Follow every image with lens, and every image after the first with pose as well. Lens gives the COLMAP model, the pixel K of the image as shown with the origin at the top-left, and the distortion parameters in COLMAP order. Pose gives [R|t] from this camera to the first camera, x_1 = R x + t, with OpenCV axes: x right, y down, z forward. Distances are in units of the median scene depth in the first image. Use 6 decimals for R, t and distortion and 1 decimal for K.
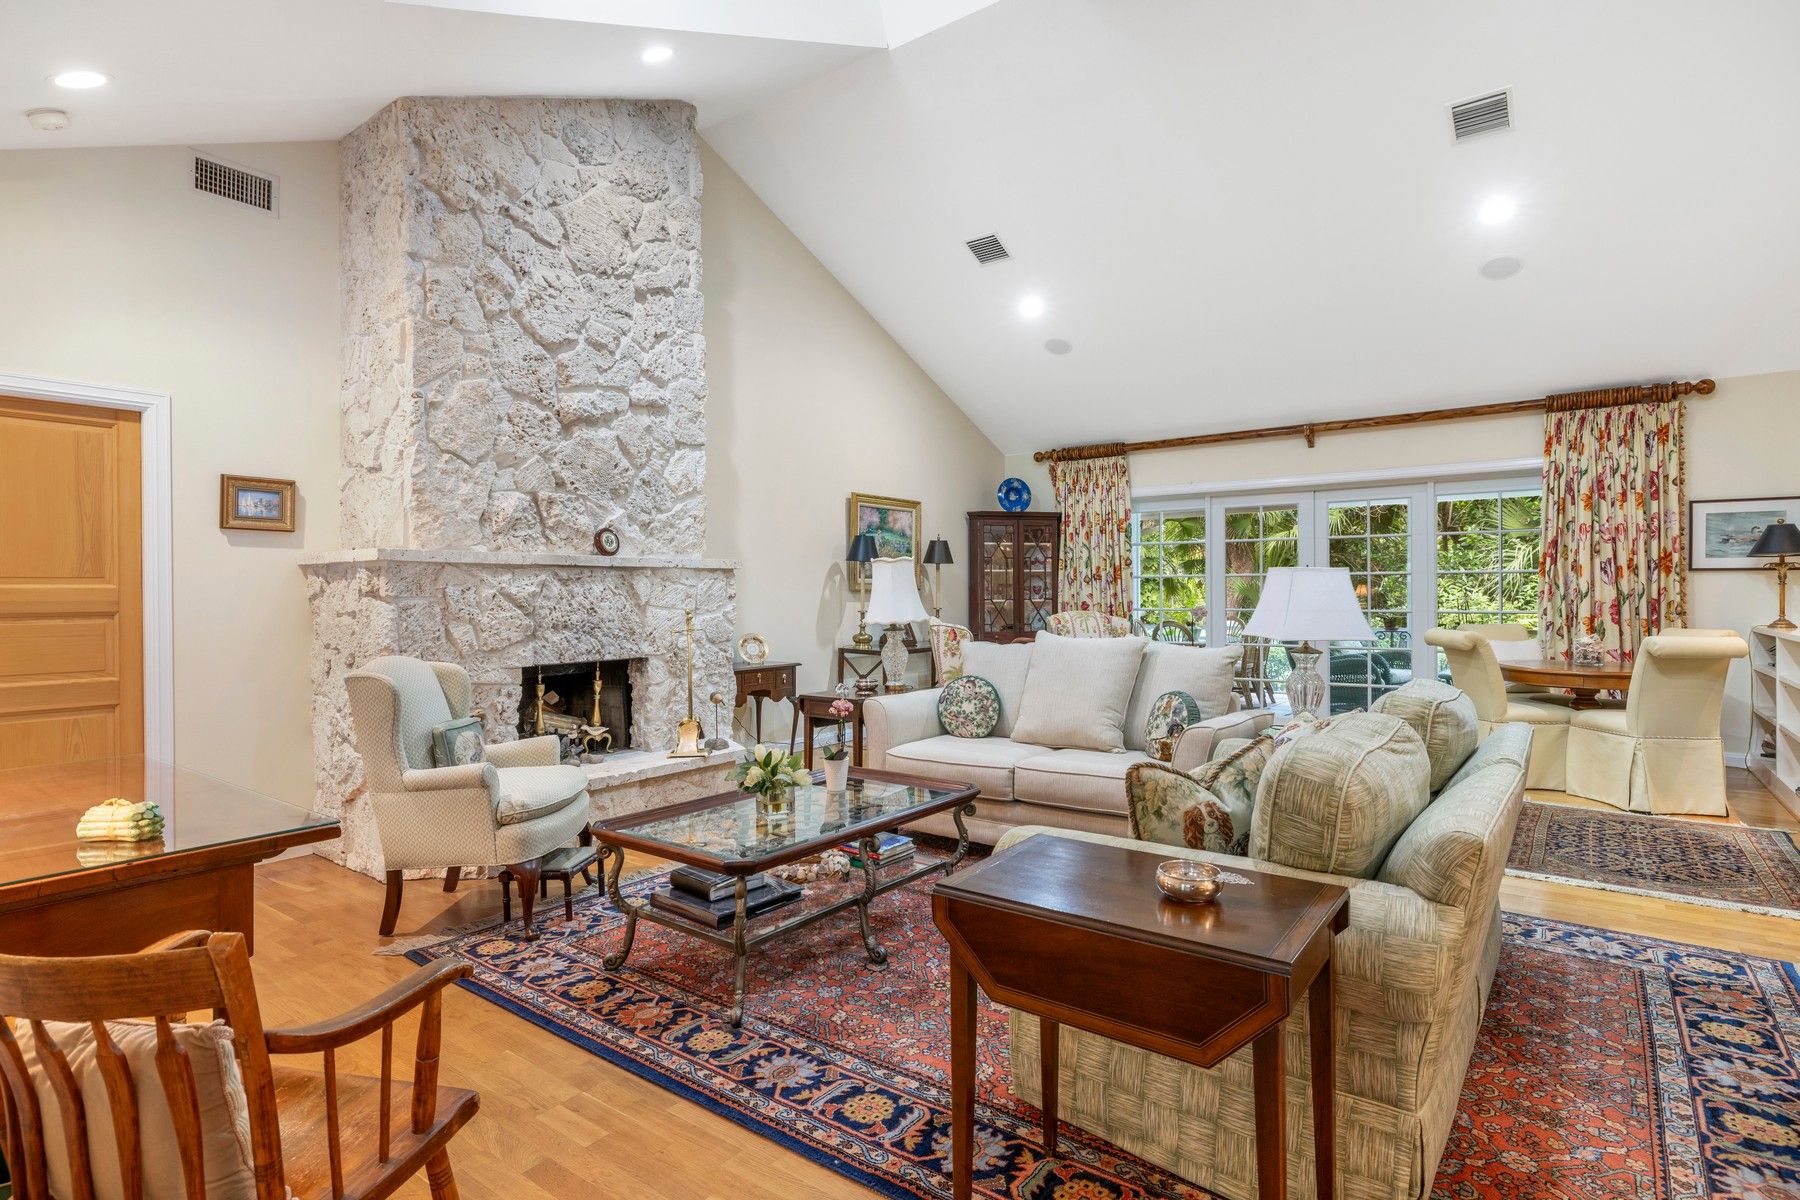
lens RADIAL K [[923.0, 0, 890.9], [0, 923.0, 592.9], [0, 0, 1]] dist [0.002849, 0.000553]
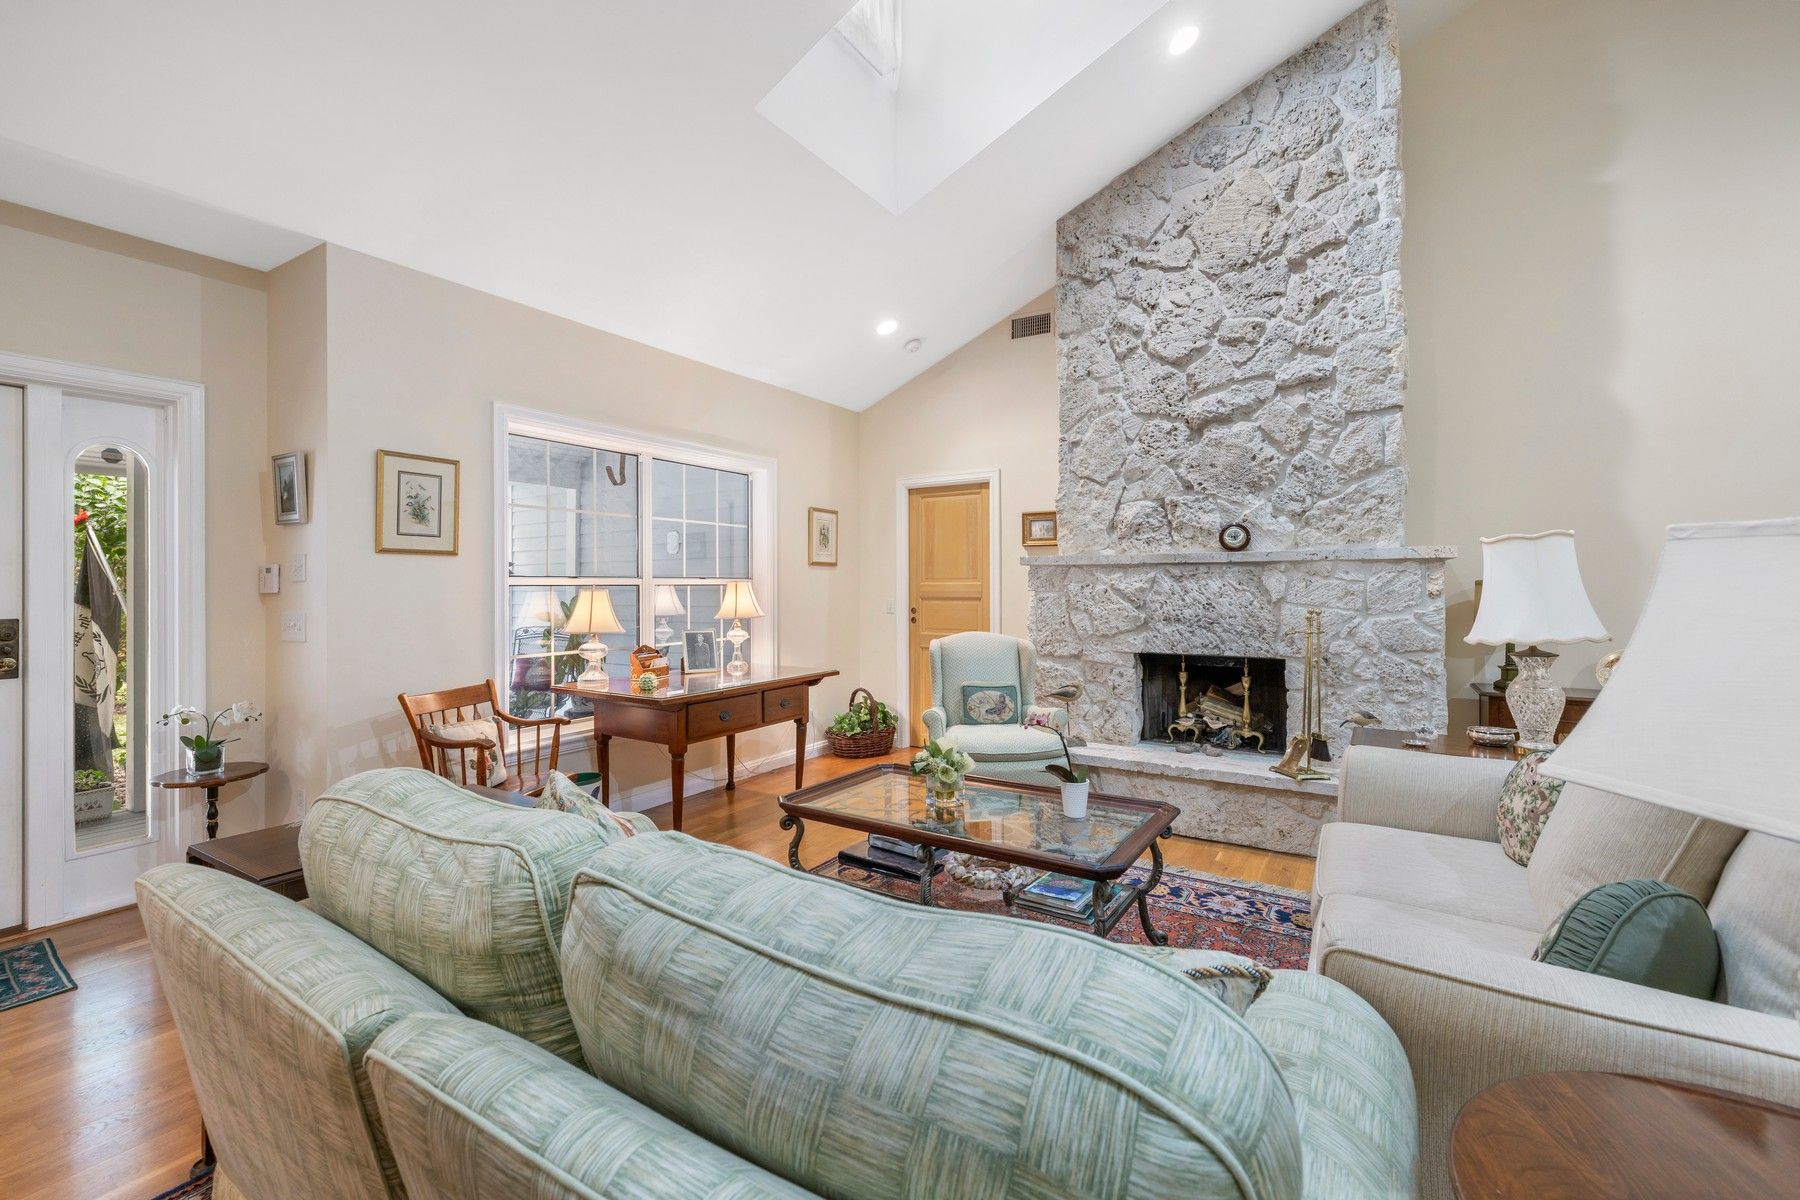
lens RADIAL K [[755.0, 0, 893.6], [0, 755.0, 582.1], [0, 0, 1]] dist [0.001984, 0.000219]
pose [[0.078644, 0.002920, -0.996898, 0.448231], [0.002611, 0.999992, 0.003135, -0.009925], [0.996899, -0.002849, 0.078636, 0.540534]]
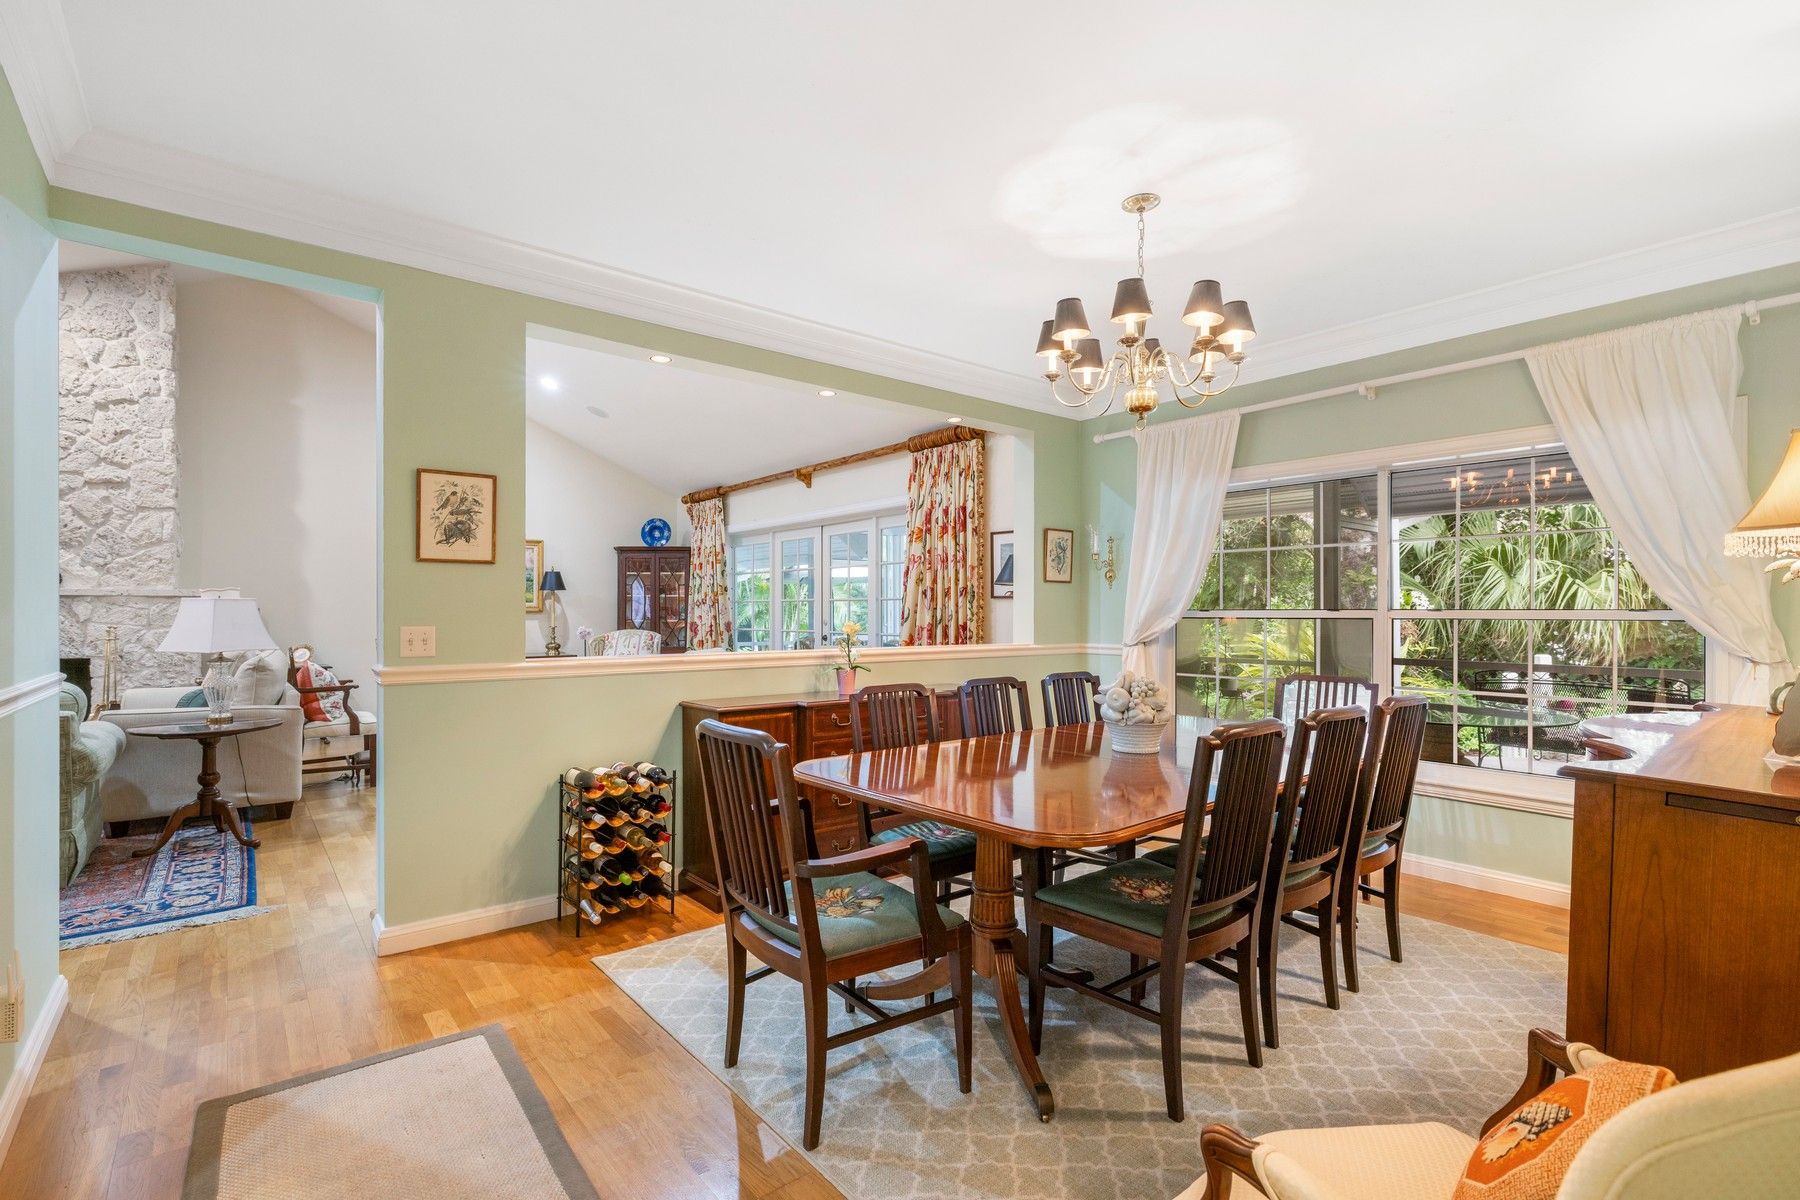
lens RADIAL K [[828.0, 0, 886.6], [0, 828.0, 608.2], [0, 0, 1]] dist [0.000230, 0.000279]
pose [[0.969133, 0.003642, -0.246513, 1.230744], [-0.004612, 0.999984, -0.003356, -0.009161], [0.246497, 0.004389, 0.969134, 0.054728]]
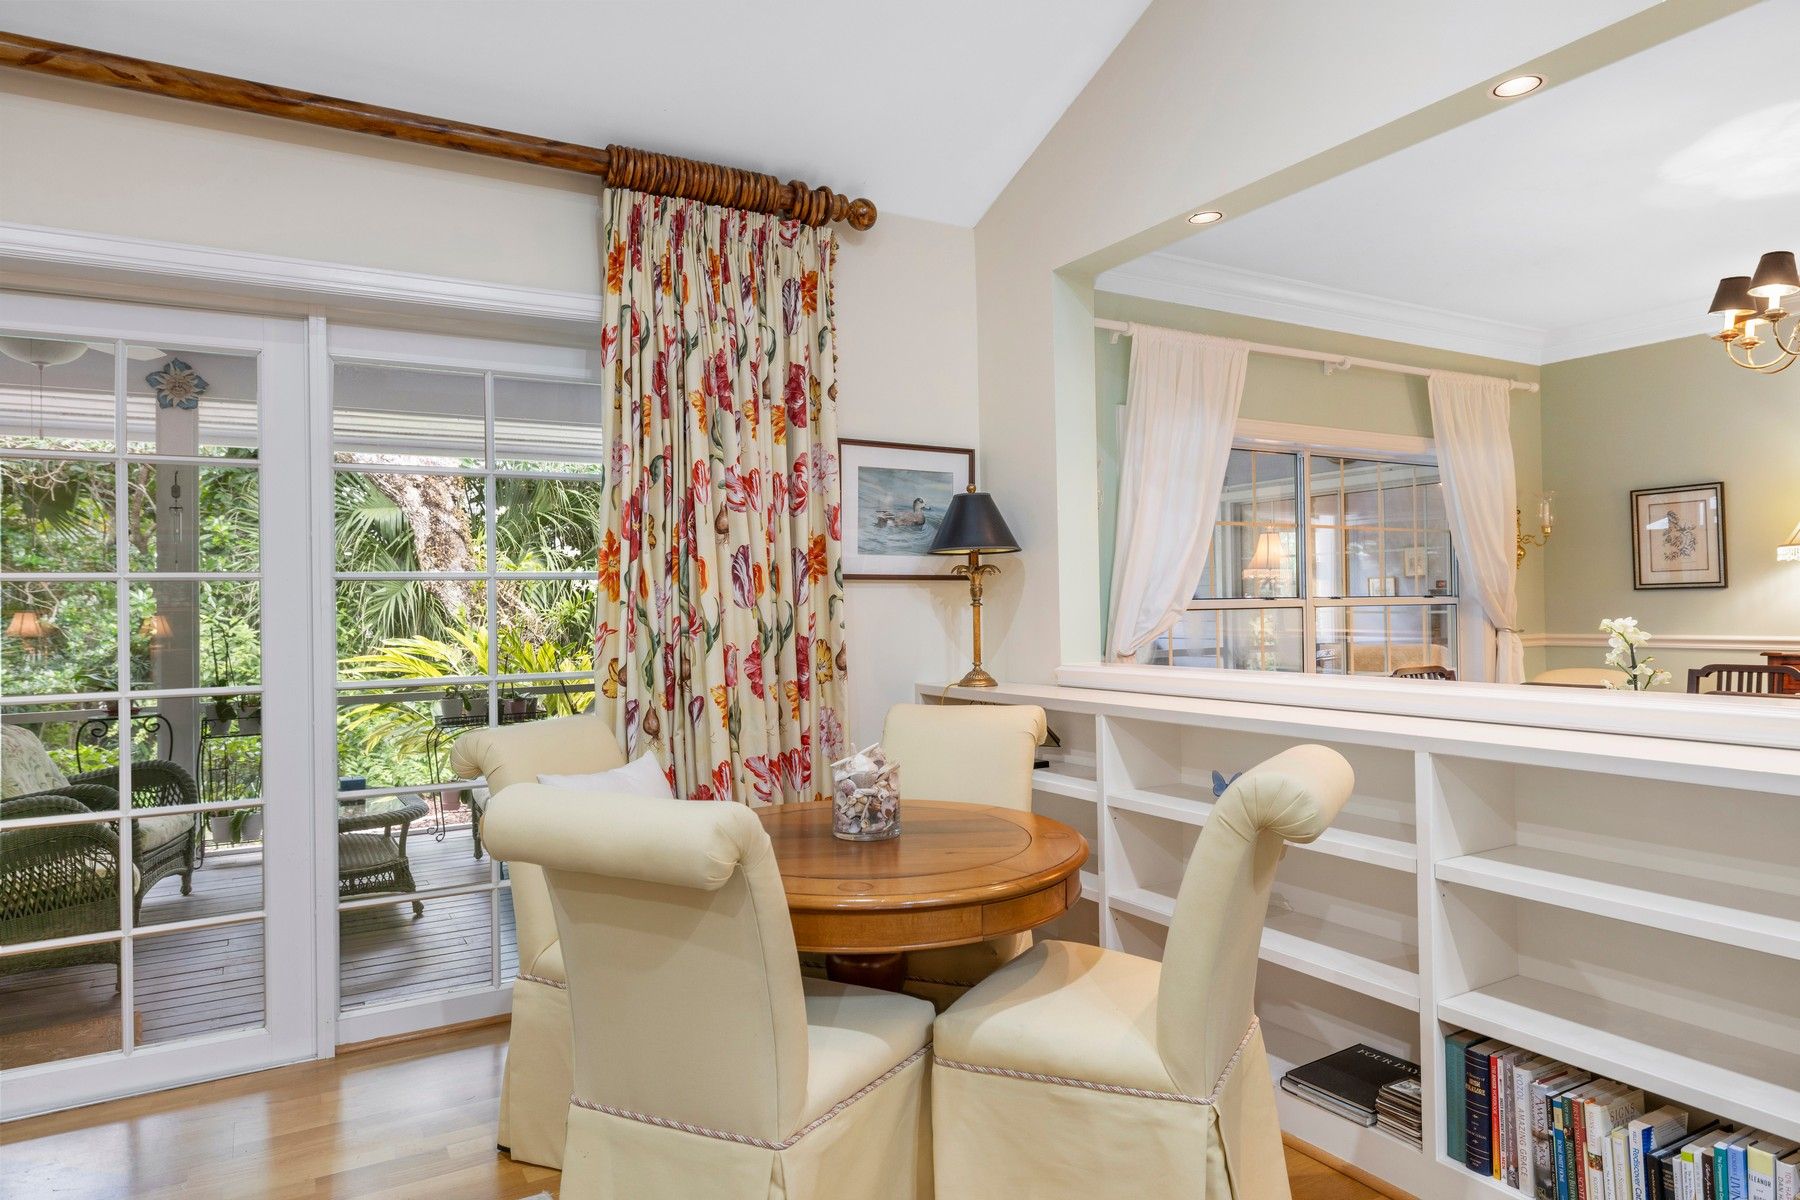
lens RADIAL K [[1113.6, 0, 894.2], [0, 1113.6, 598.8], [0, 0, 1]] dist [-0.009590, 0.000494]
pose [[0.404017, 0.010216, 0.914695, 0.415545], [0.008628, 0.999851, -0.014978, -0.005545], [-0.914711, 0.013944, 0.403868, 0.917875]]
